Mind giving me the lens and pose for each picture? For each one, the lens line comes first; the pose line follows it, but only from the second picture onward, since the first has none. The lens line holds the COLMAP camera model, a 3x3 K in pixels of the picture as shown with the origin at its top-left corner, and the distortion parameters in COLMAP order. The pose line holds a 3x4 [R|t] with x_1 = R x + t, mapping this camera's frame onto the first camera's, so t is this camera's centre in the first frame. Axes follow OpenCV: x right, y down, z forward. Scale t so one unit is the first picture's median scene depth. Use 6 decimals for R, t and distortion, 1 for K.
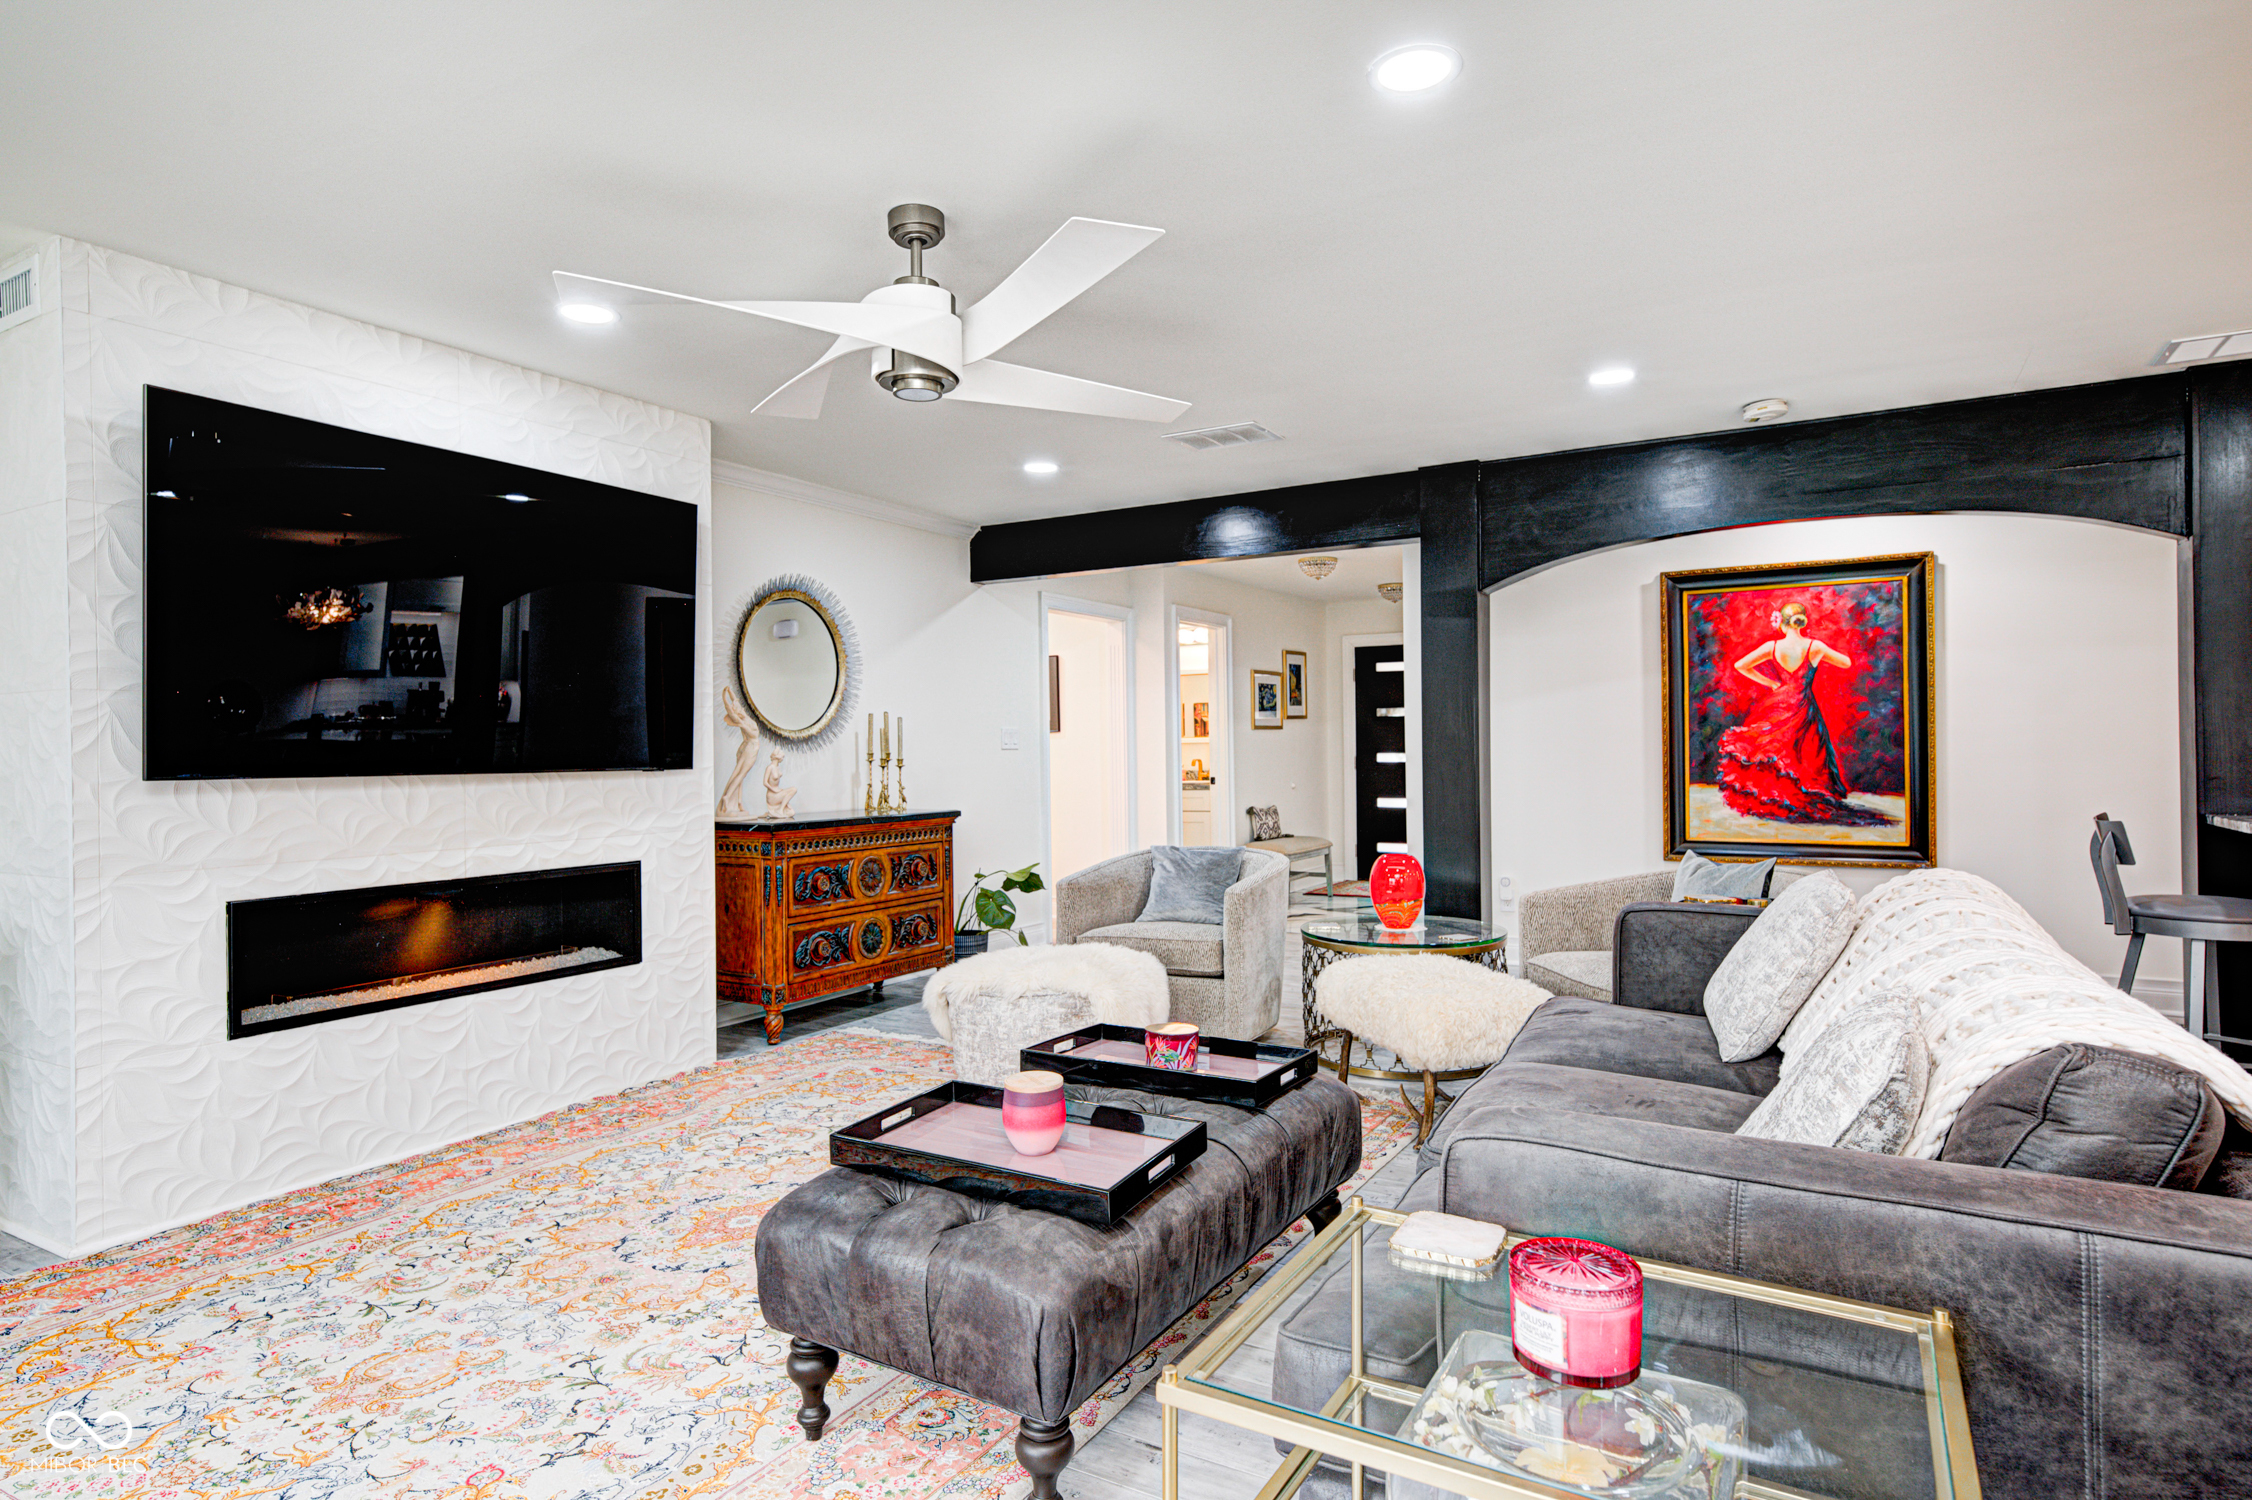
lens RADIAL K [[1233.7, 0, 1126.0], [0, 1233.7, 750.0], [0, 0, 1]] dist [-0.002889, 0.000163]
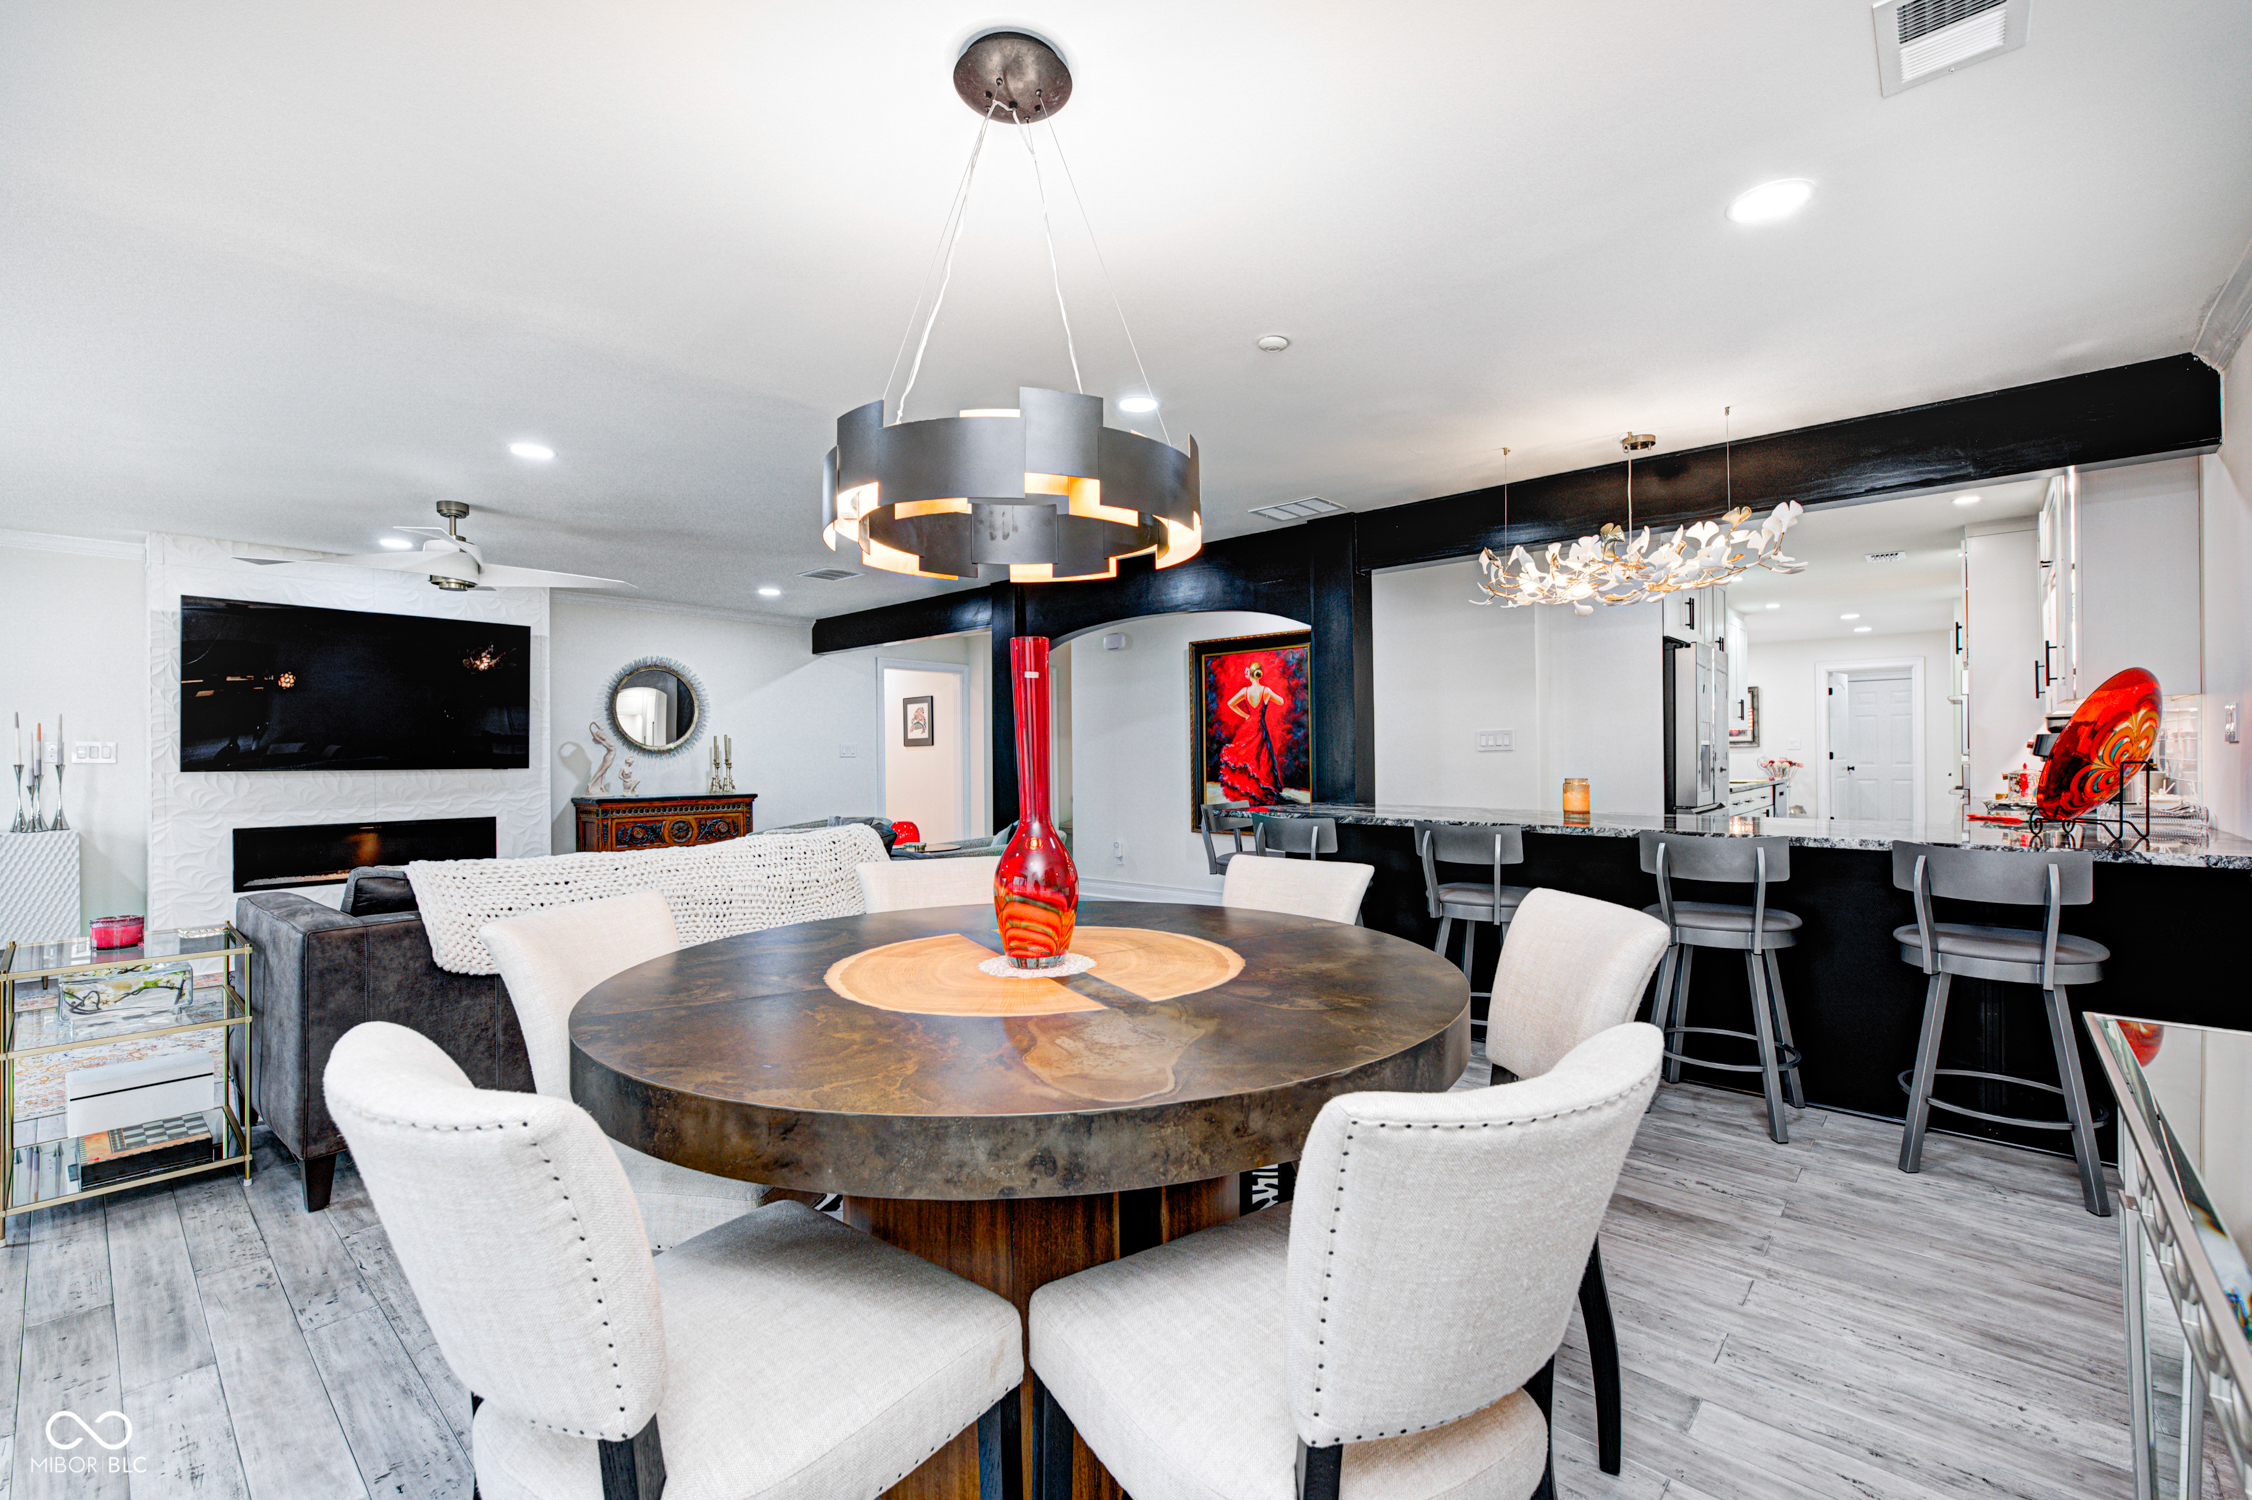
lens RADIAL K [[956.0, 0, 1126.0], [0, 956.0, 750.0], [0, 0, 1]] dist [-0.002040, -0.000175]
pose [[0.980855, 0.001218, -0.194738, 0.843467], [-0.002310, 0.999983, -0.005381, -0.006736], [0.194728, 0.005728, 0.980841, -0.250467]]
